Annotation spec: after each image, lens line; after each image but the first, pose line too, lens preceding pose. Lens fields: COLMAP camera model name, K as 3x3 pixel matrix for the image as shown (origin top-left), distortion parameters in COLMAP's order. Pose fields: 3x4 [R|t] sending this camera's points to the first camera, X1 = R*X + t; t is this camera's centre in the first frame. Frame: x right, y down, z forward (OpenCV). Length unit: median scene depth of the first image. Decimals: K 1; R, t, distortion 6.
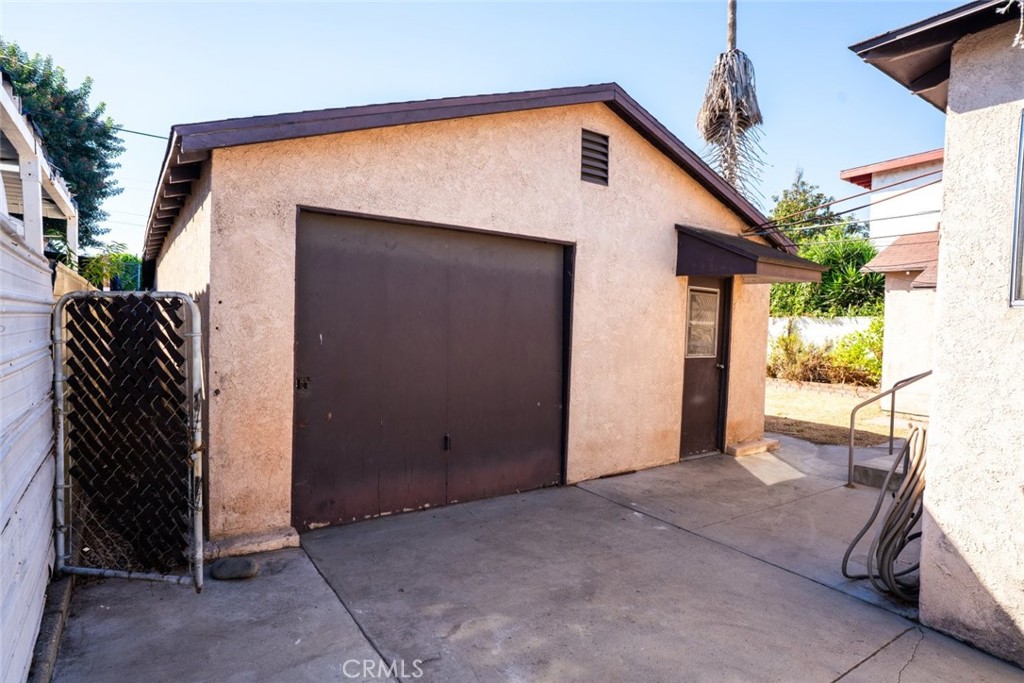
lens RADIAL K [[550.3, 0, 514.3], [0, 550.3, 339.8], [0, 0, 1]] dist [-0.003637, -0.000200]
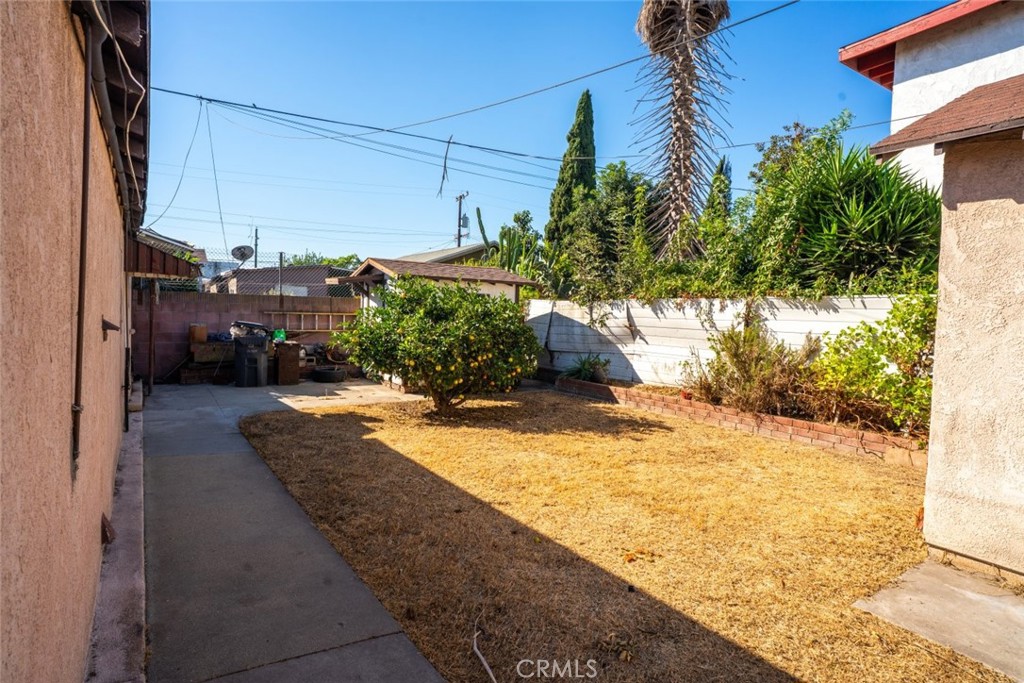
lens RADIAL K [[550.3, 0, 509.3], [0, 550.3, 342.8], [0, 0, 1]] dist [-0.003637, -0.000200]
pose [[0.999801, -0.003237, -0.019667, 0.277612], [0.003731, 0.999678, 0.025116, -0.010111], [0.019579, -0.025185, 0.999491, 0.440850]]
